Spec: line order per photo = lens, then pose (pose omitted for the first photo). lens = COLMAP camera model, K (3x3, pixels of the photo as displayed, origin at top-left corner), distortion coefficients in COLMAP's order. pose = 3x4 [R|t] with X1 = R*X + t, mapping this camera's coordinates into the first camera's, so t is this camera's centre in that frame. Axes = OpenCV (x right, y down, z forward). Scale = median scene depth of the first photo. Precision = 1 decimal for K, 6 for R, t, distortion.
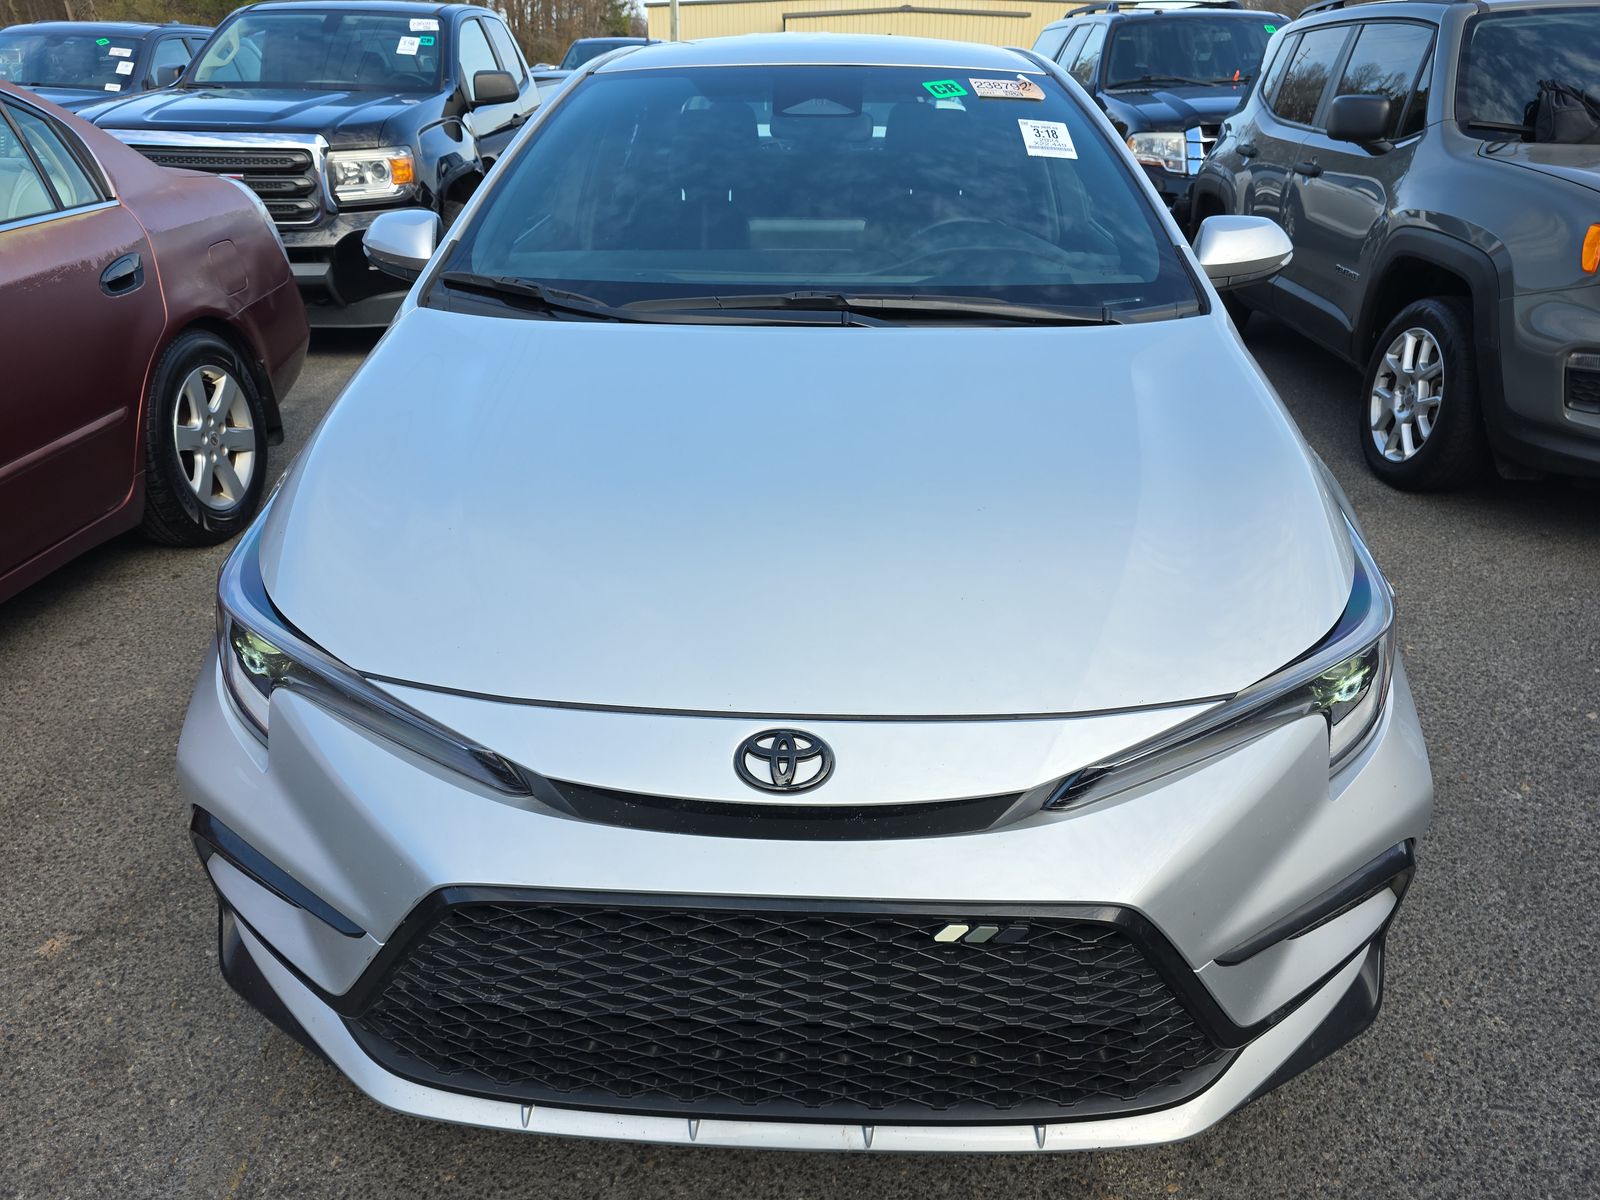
lens RADIAL K [[1086.4, 0, 800.5], [0, 1086.4, 616.0], [0, 0, 1]] dist [0.018341, -0.012898]
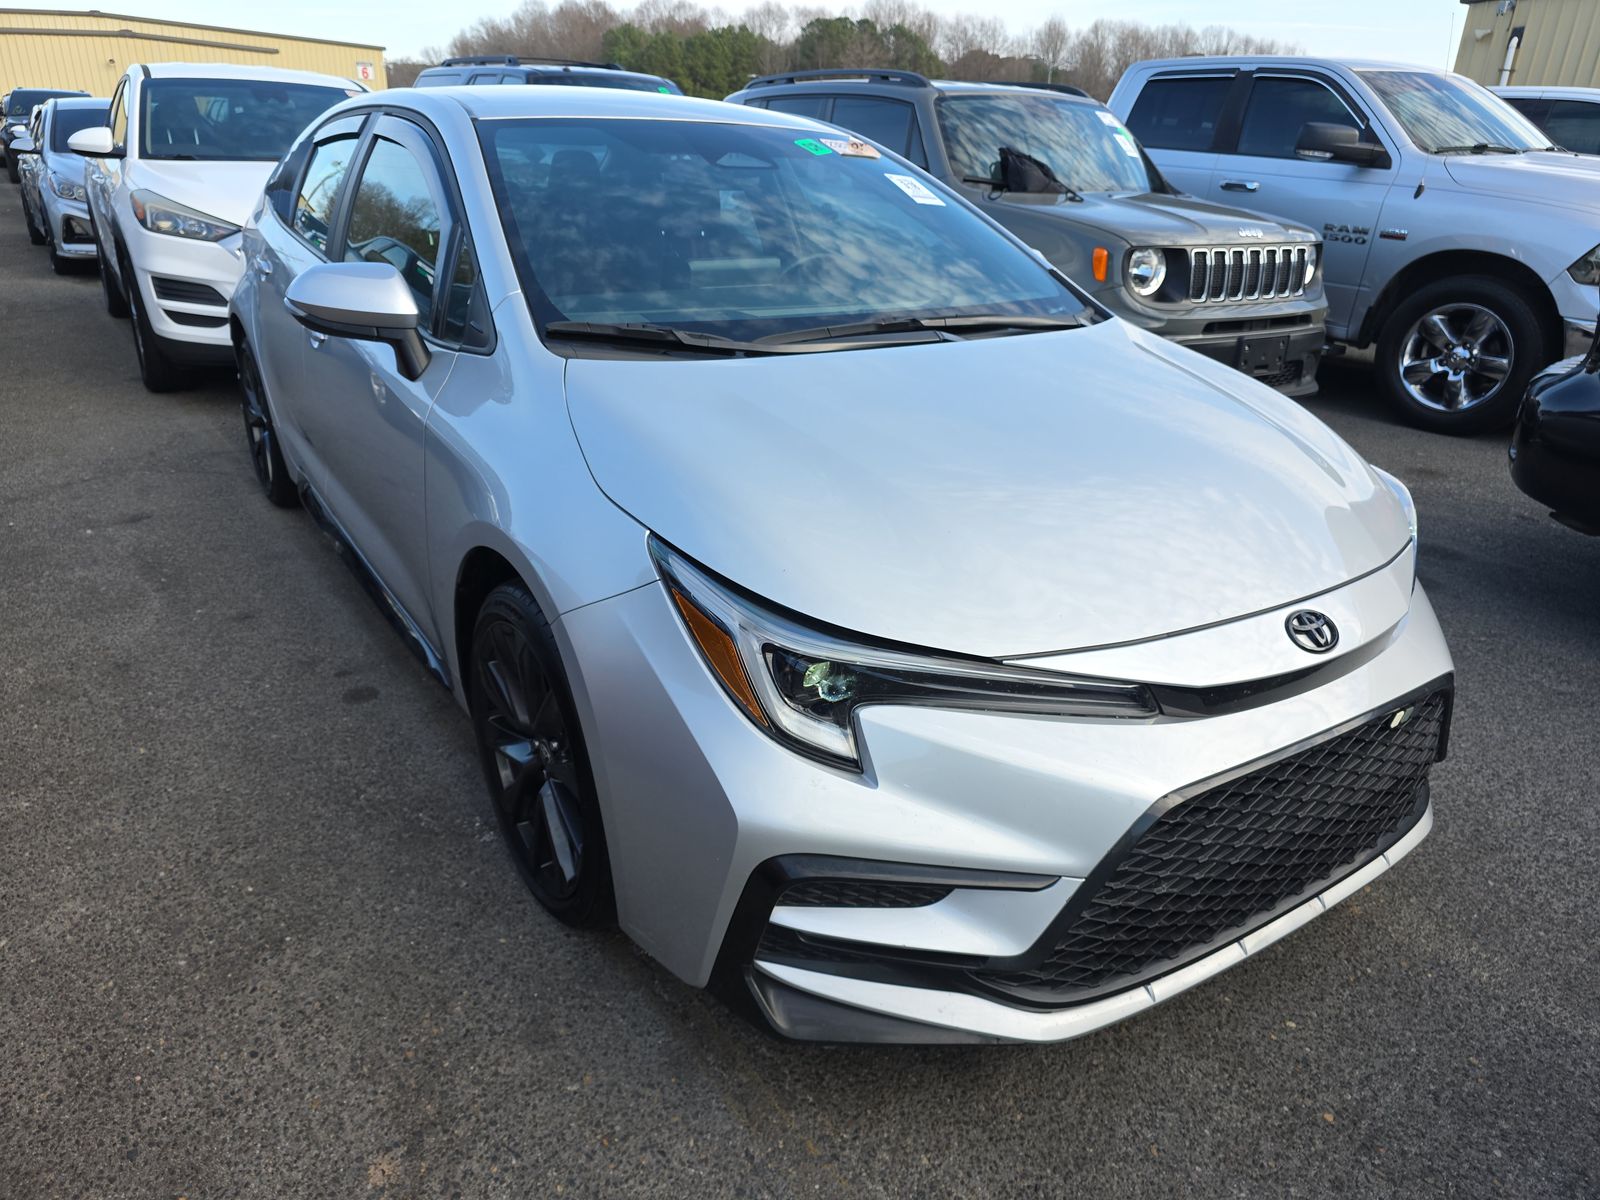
lens RADIAL K [[1086.4, 0, 801.8], [0, 1086.4, 584.3], [0, 0, 1]] dist [0.018341, -0.012898]
pose [[0.803764, -0.198527, 0.560848, -0.771354], [0.230062, 0.973064, 0.014735, -0.056170], [-0.548667, 0.117187, 0.827788, 0.113228]]
